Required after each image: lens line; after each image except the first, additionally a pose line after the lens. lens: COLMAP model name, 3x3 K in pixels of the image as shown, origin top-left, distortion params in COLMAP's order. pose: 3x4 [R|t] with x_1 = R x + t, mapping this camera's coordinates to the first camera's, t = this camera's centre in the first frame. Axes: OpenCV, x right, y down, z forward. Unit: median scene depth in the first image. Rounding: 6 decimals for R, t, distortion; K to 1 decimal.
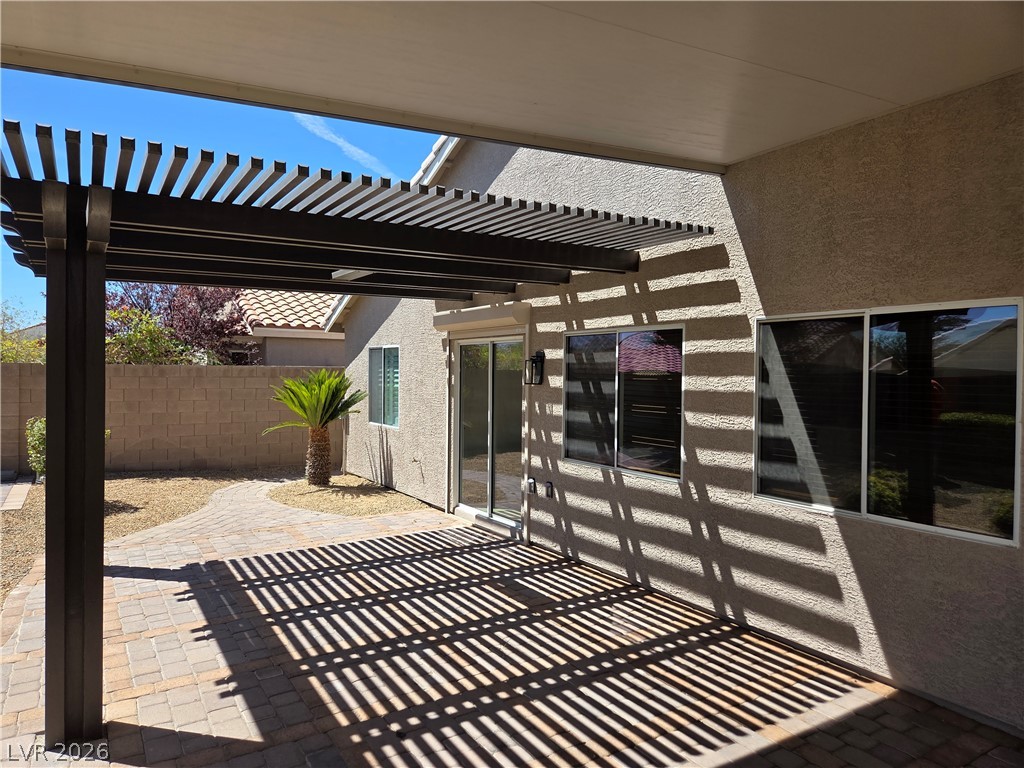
lens RADIAL K [[696.6, 0, 495.9], [0, 696.6, 381.2], [0, 0, 1]] dist [0.058395, -0.054372]
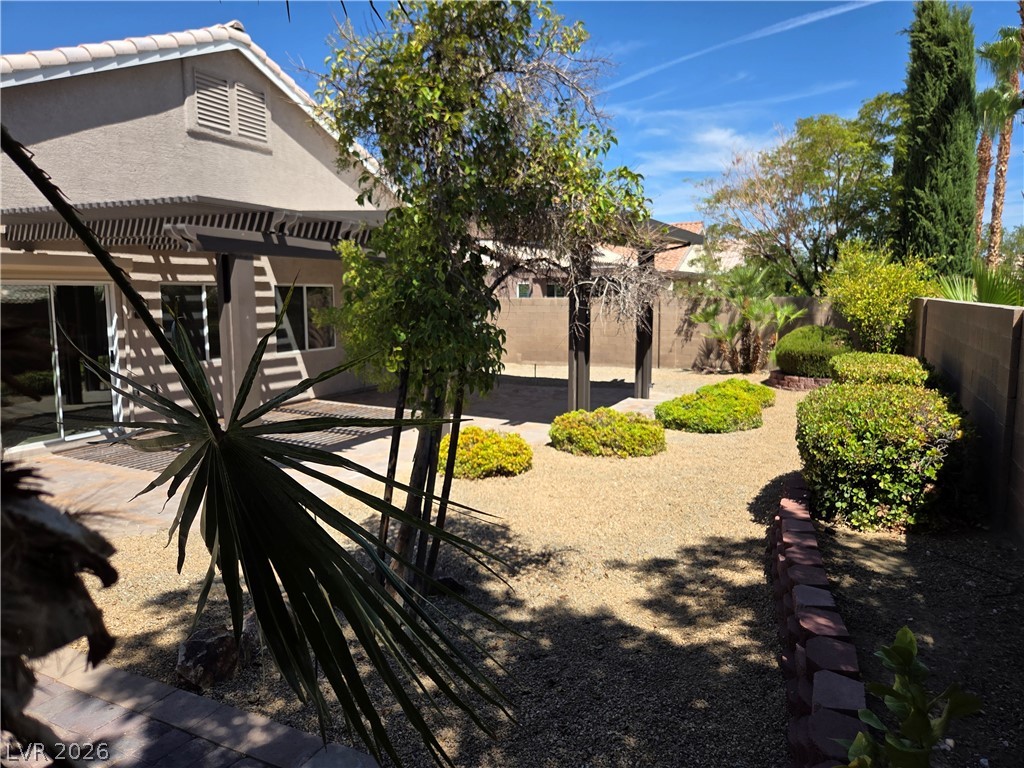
lens RADIAL K [[690.4, 0, 509.8], [0, 690.4, 372.5], [0, 0, 1]] dist [0.061907, -0.059789]
pose [[-0.540196, -0.103849, 0.835107, -1.869761], [0.008049, 0.991674, 0.128525, -0.072451], [-0.841500, 0.076151, -0.534863, 1.377160]]
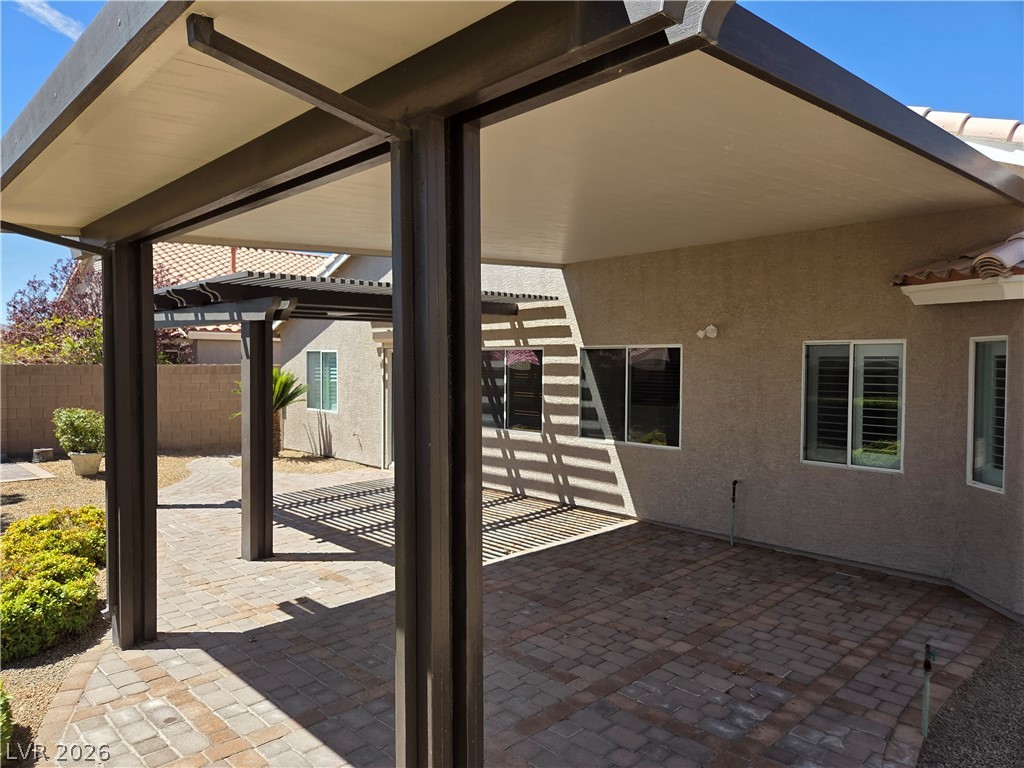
lens RADIAL K [[702.6, 0, 510.3], [0, 702.6, 384.4], [0, 0, 1]] dist [0.070511, -0.057759]
pose [[0.974410, -0.010516, 0.224531, -0.209736], [0.005864, 0.999754, 0.021378, -0.022846], [-0.224701, -0.019514, 0.974232, -0.707862]]
